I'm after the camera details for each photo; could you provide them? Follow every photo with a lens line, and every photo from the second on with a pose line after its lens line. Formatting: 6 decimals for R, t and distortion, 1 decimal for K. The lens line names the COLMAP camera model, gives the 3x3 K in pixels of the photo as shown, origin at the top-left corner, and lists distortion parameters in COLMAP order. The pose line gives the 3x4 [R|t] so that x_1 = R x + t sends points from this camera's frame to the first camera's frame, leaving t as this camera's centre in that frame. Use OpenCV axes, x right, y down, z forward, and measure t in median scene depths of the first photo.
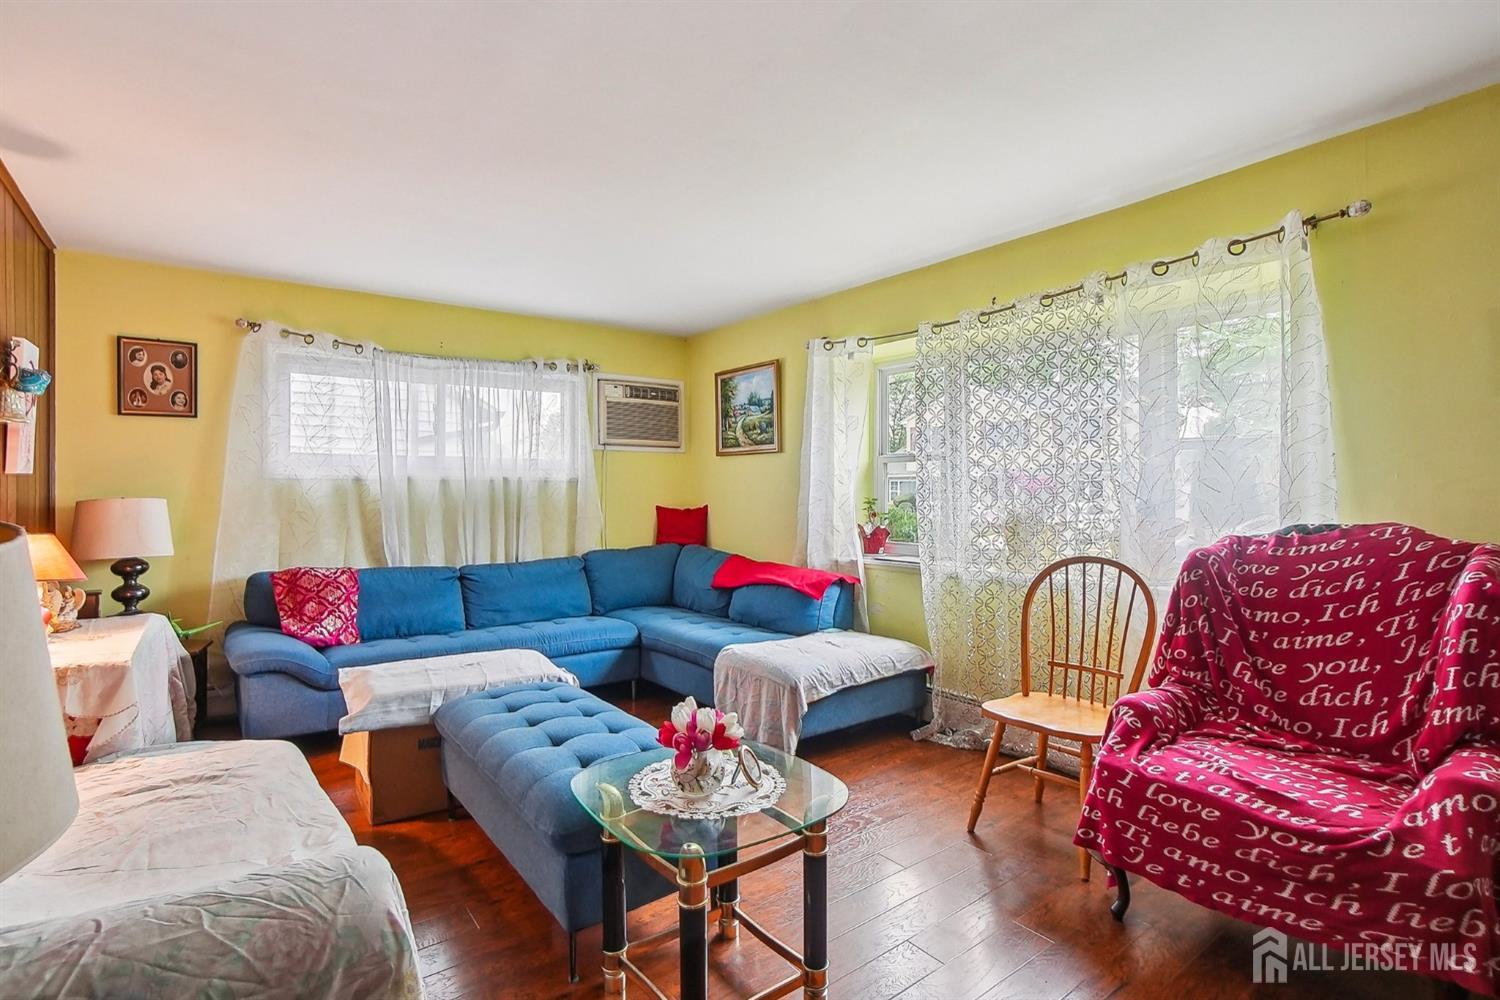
lens RADIAL K [[737.1, 0, 750.0], [0, 737.1, 500.0], [0, 0, 1]] dist [0.000537, 0.000263]
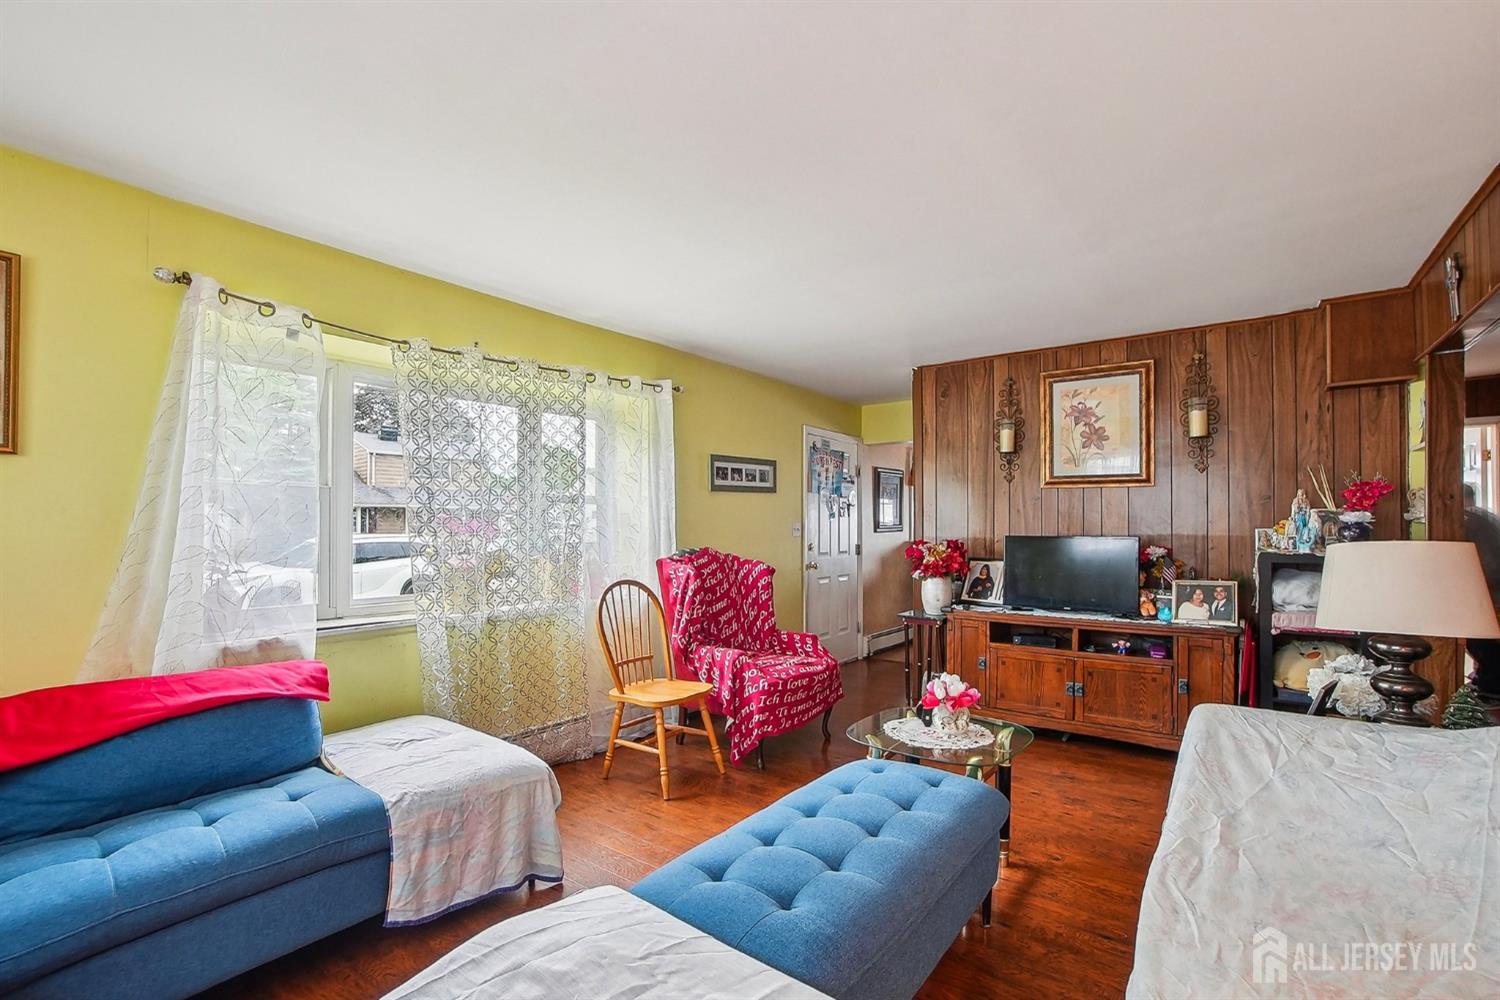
lens RADIAL K [[680.2, 0, 749.8], [0, 680.2, 523.7], [0, 0, 1]] dist [-0.001353, -0.000121]
pose [[-0.271559, 0.005783, 0.962404, -0.529864], [0.014075, 0.999899, -0.002036, -0.014980], [-0.962319, 0.012993, -0.271613, 0.714017]]
